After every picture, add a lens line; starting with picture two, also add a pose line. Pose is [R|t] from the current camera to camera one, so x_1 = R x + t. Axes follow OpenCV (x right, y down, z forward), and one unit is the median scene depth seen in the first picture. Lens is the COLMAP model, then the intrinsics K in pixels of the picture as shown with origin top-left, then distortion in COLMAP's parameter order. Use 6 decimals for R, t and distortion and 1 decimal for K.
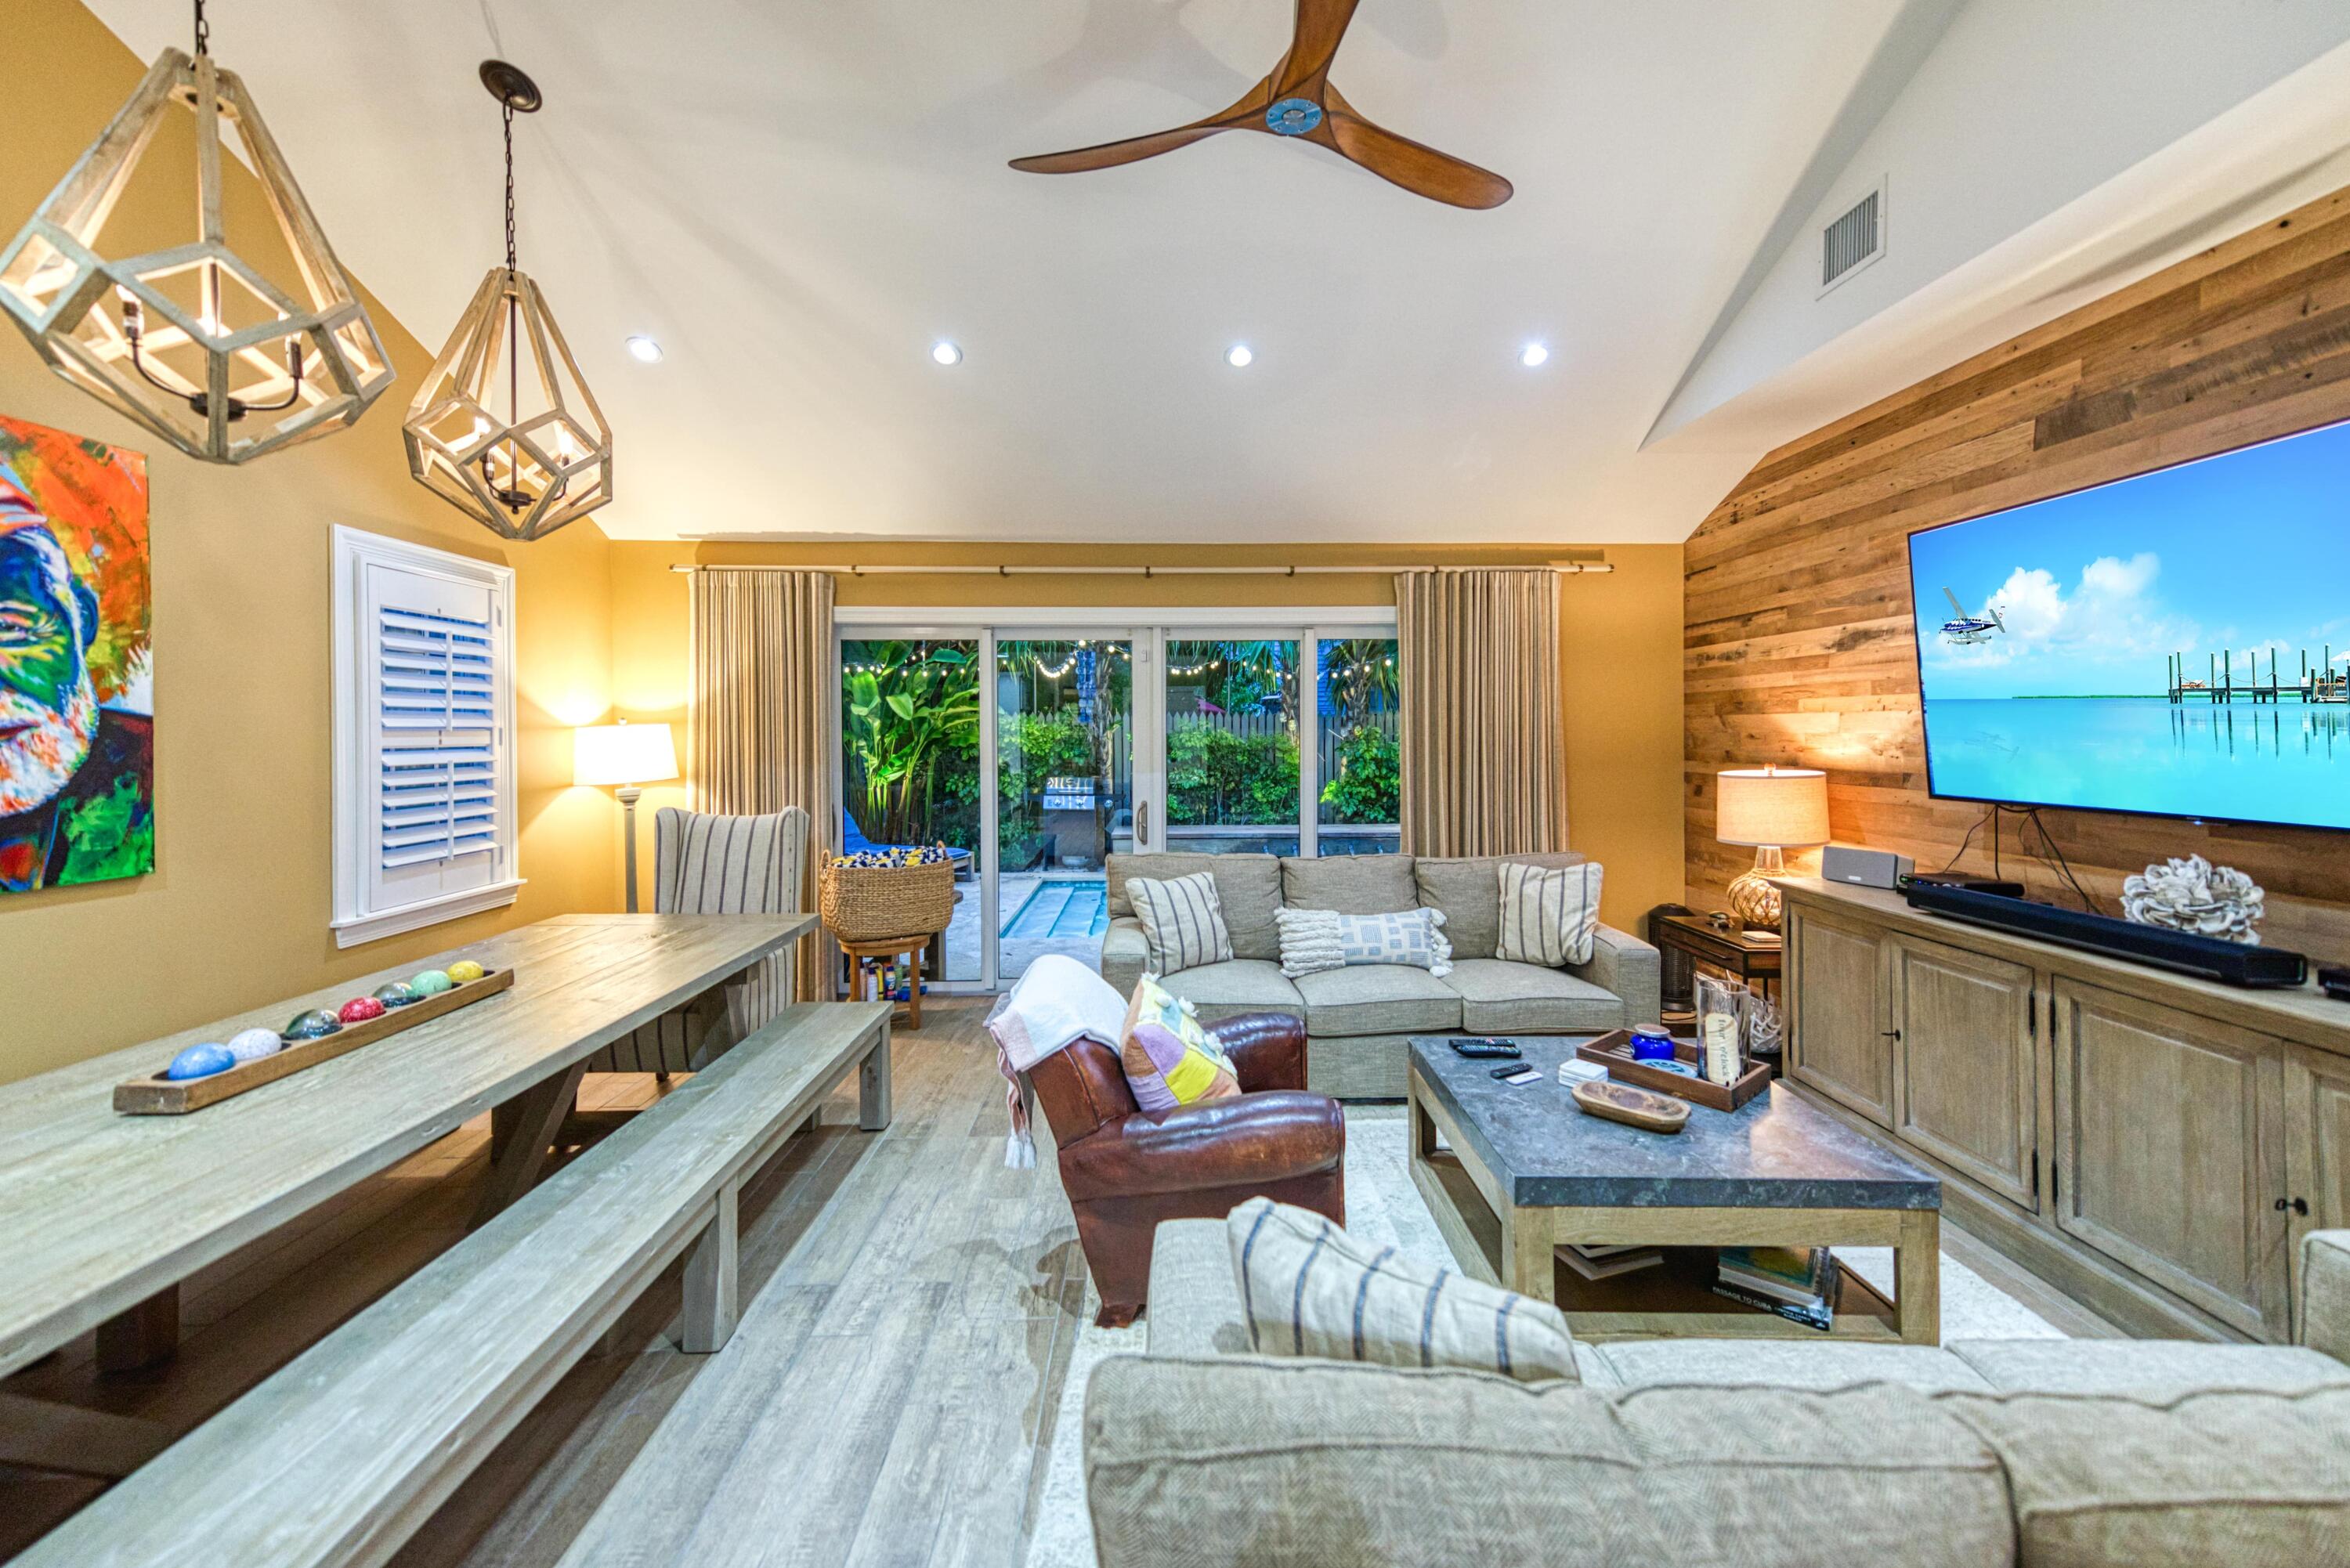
lens RADIAL K [[937.1, 0, 1172.5], [0, 937.1, 740.0], [0, 0, 1]] dist [0.031067, -0.000133]
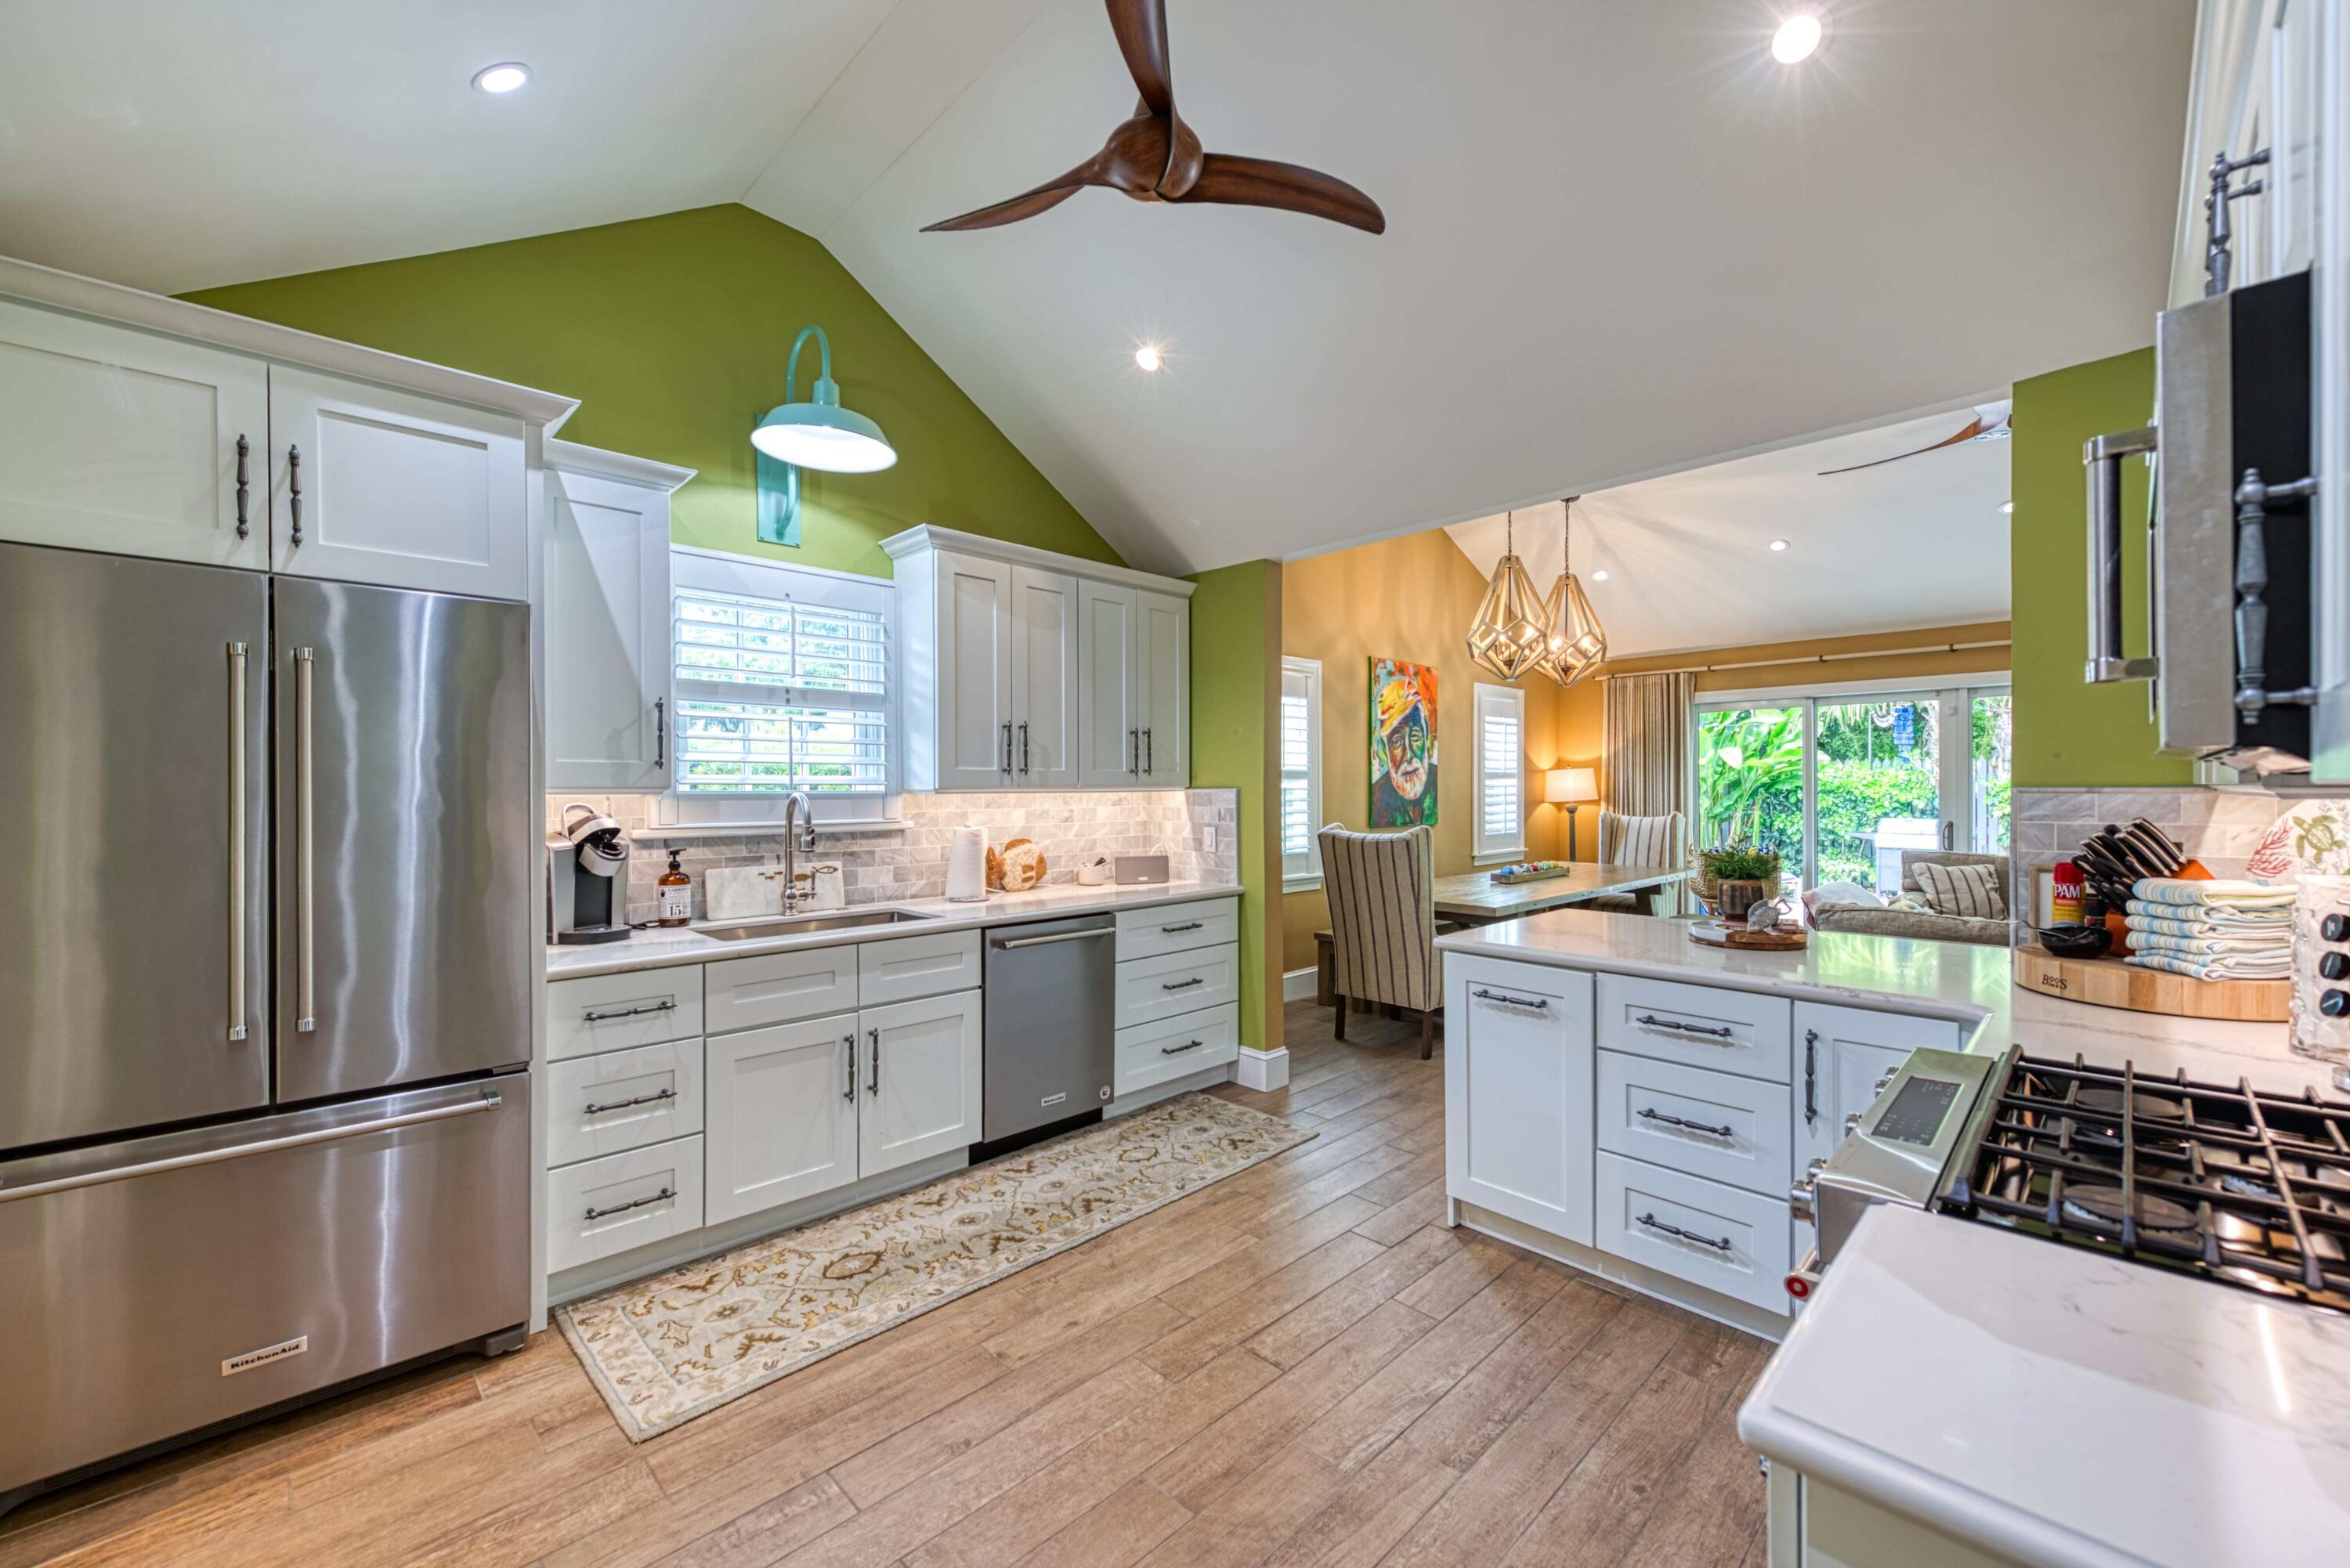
lens RADIAL K [[923.8, 0, 1174.8], [0, 923.8, 794.0], [0, 0, 1]] dist [0.001024, -0.000074]
pose [[0.690303, 0.003863, -0.723510, 0.209104], [-0.003324, 0.999992, 0.002168, 0.036468], [0.723513, 0.000908, 0.690311, -0.910468]]
